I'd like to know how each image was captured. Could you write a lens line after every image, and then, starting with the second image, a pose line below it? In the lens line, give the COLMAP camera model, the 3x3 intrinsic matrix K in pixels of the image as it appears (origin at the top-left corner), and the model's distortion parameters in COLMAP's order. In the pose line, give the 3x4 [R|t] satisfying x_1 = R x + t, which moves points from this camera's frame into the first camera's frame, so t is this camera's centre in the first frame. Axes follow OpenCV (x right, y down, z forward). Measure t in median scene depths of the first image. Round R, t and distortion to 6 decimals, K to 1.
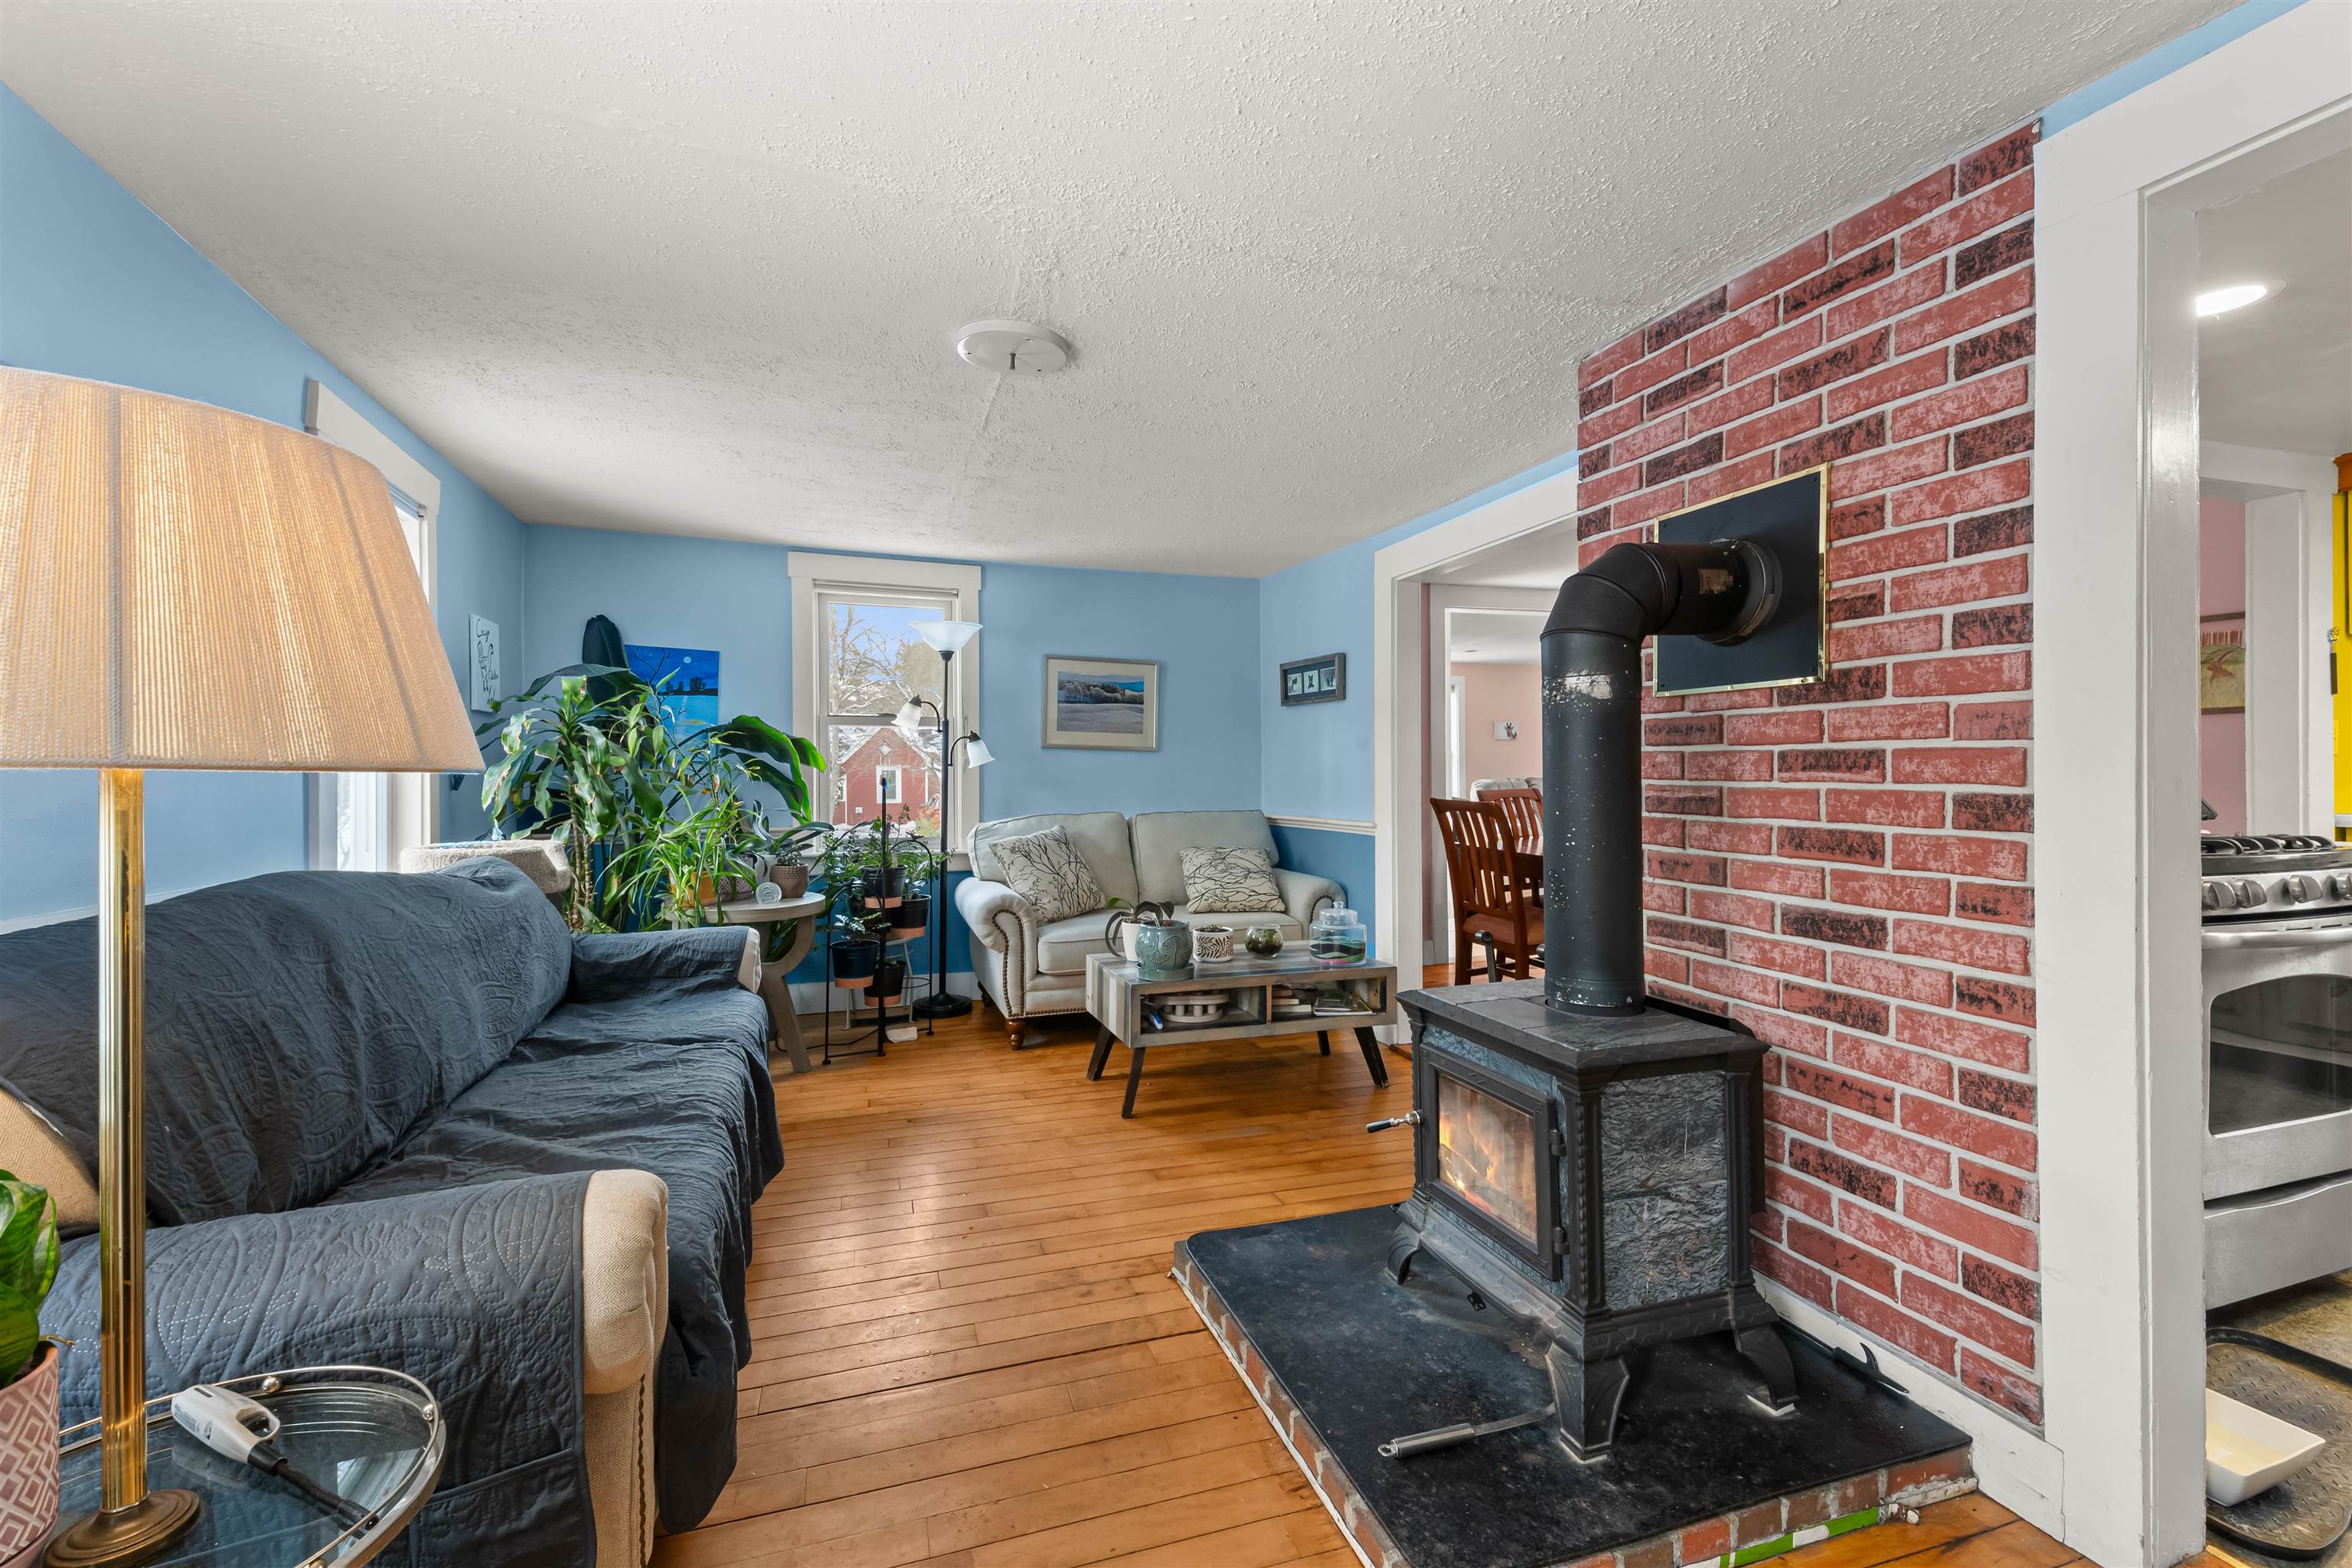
lens RADIAL K [[1010.8, 0, 1184.5], [0, 1010.8, 769.8], [0, 0, 1]] dist [0.025322, -0.000217]
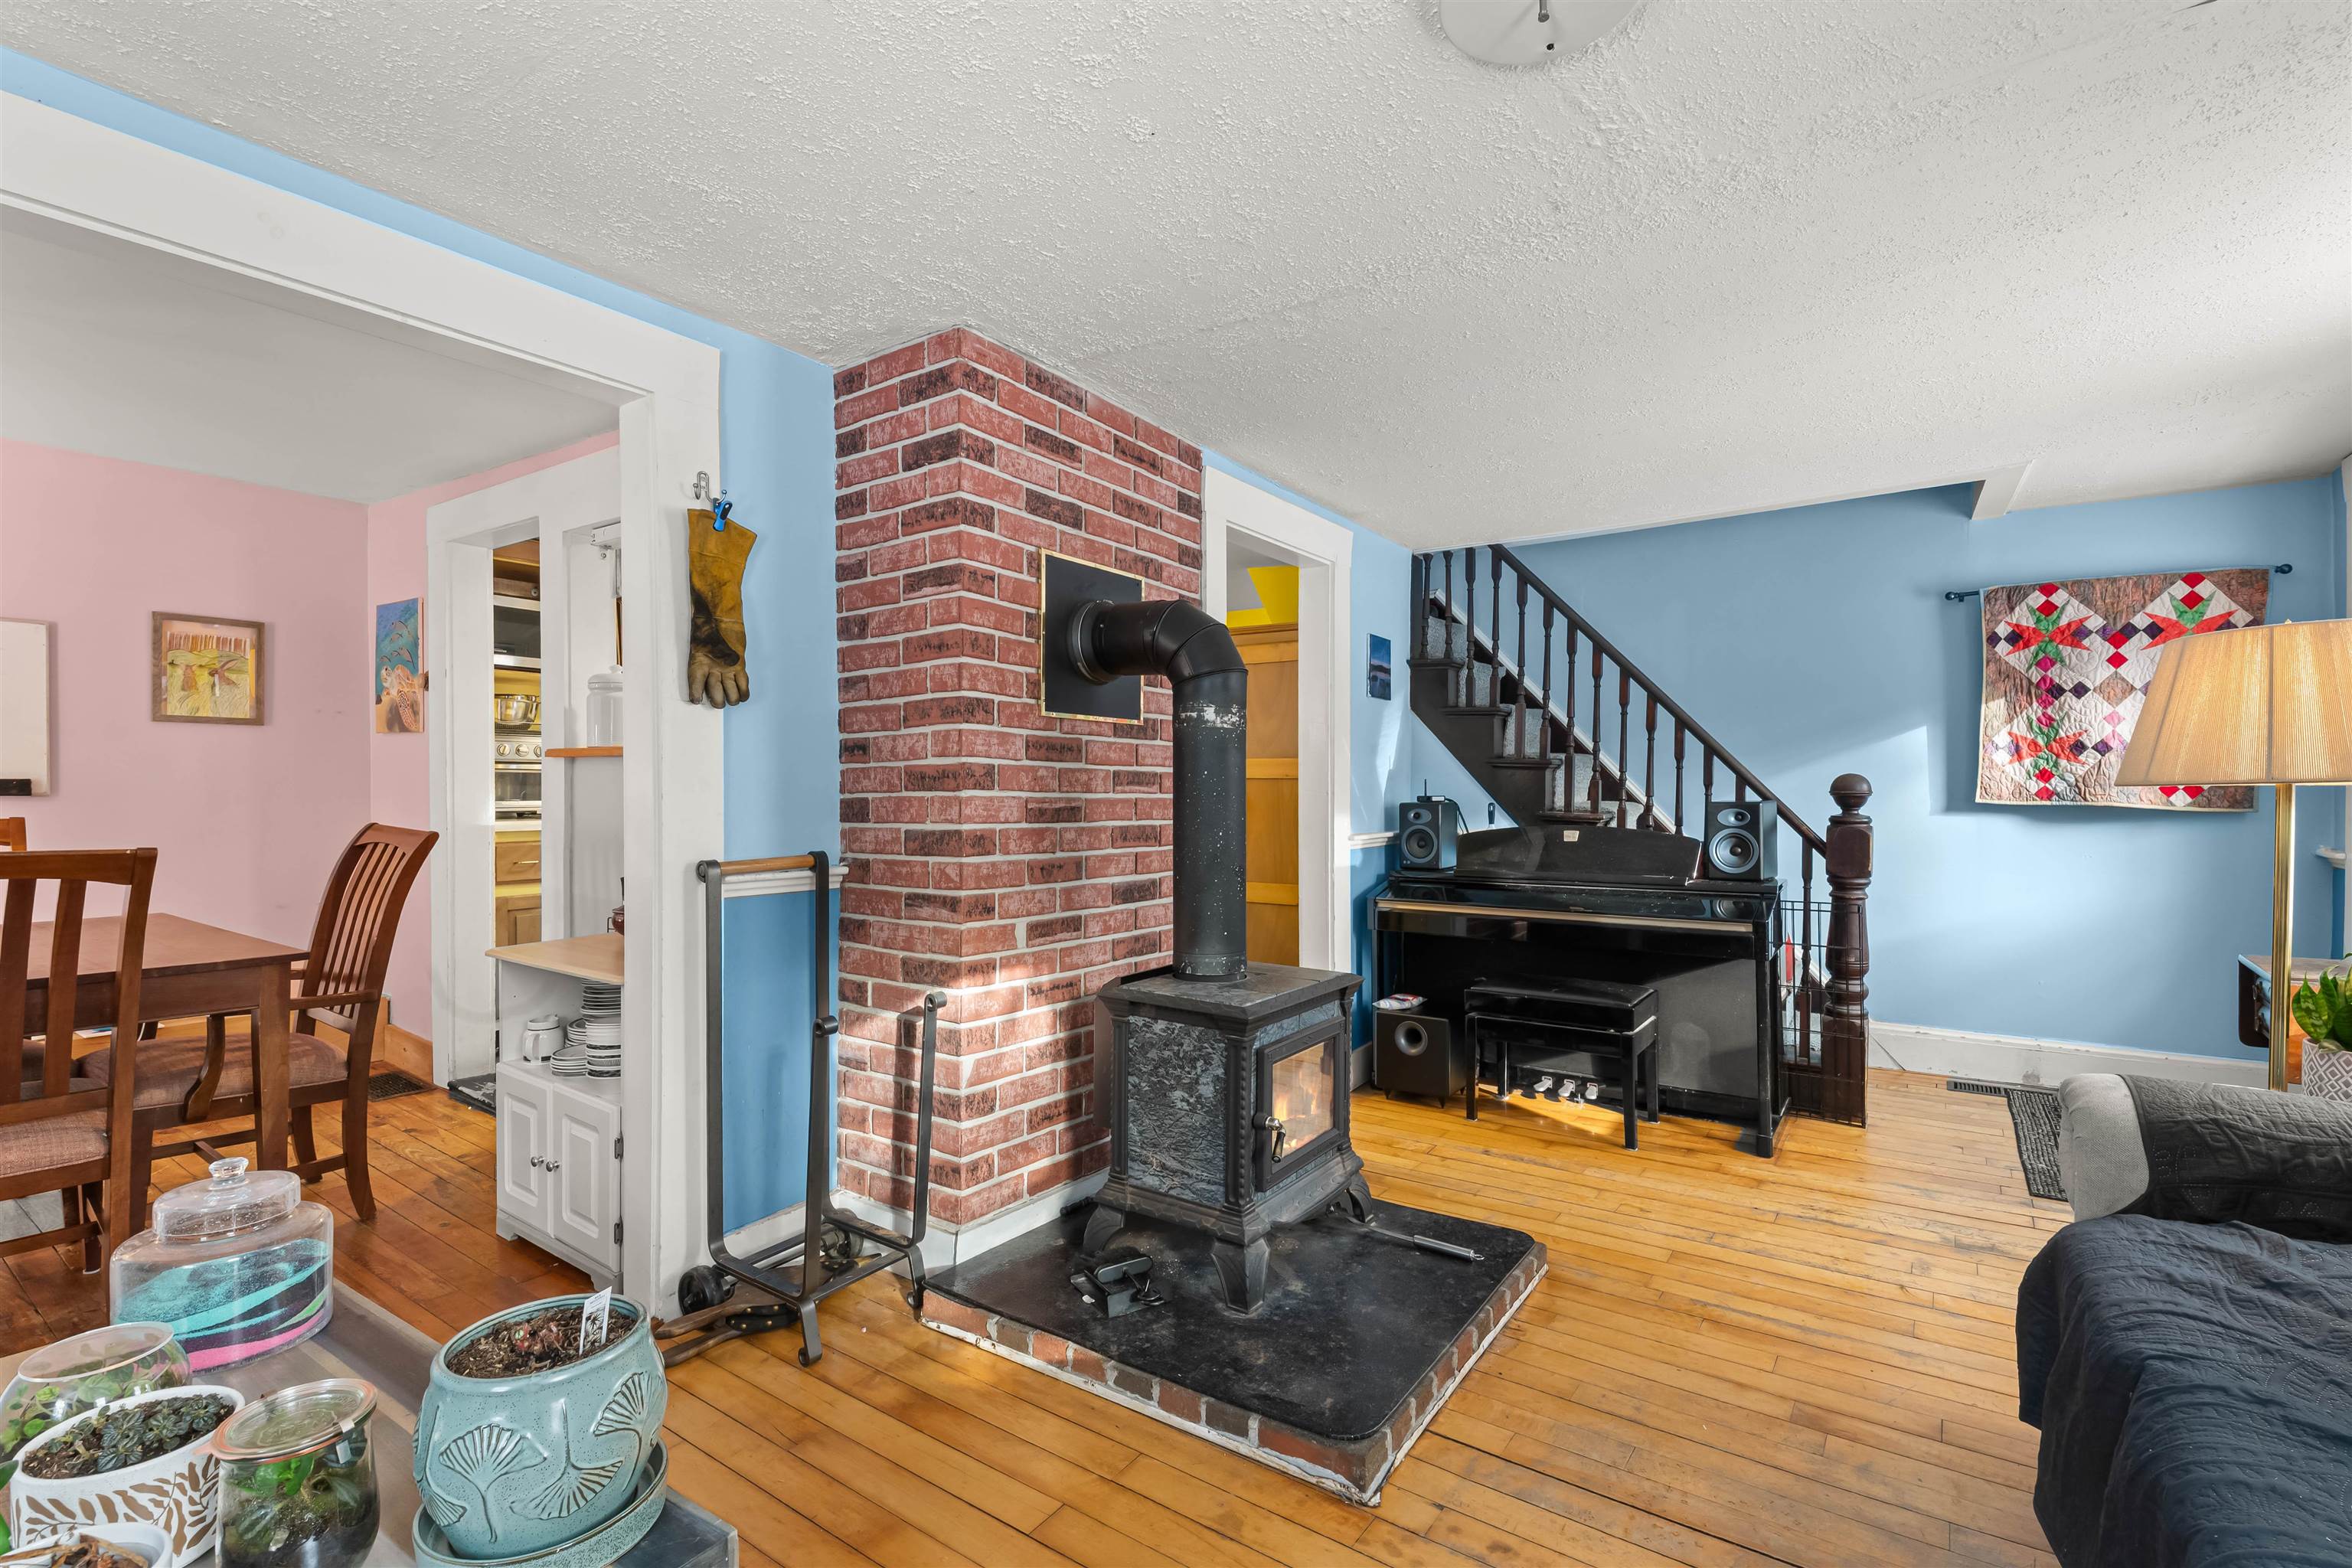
lens RADIAL K [[1075.5, 0, 1176.0], [0, 1075.5, 784.0], [0, 0, 1]] dist [0.000315, -0.000045]
pose [[-0.598814, 0.006534, 0.800862, -0.584007], [-0.003732, 0.999933, -0.010949, 0.014246], [-0.800880, -0.009545, -0.598749, 1.724156]]
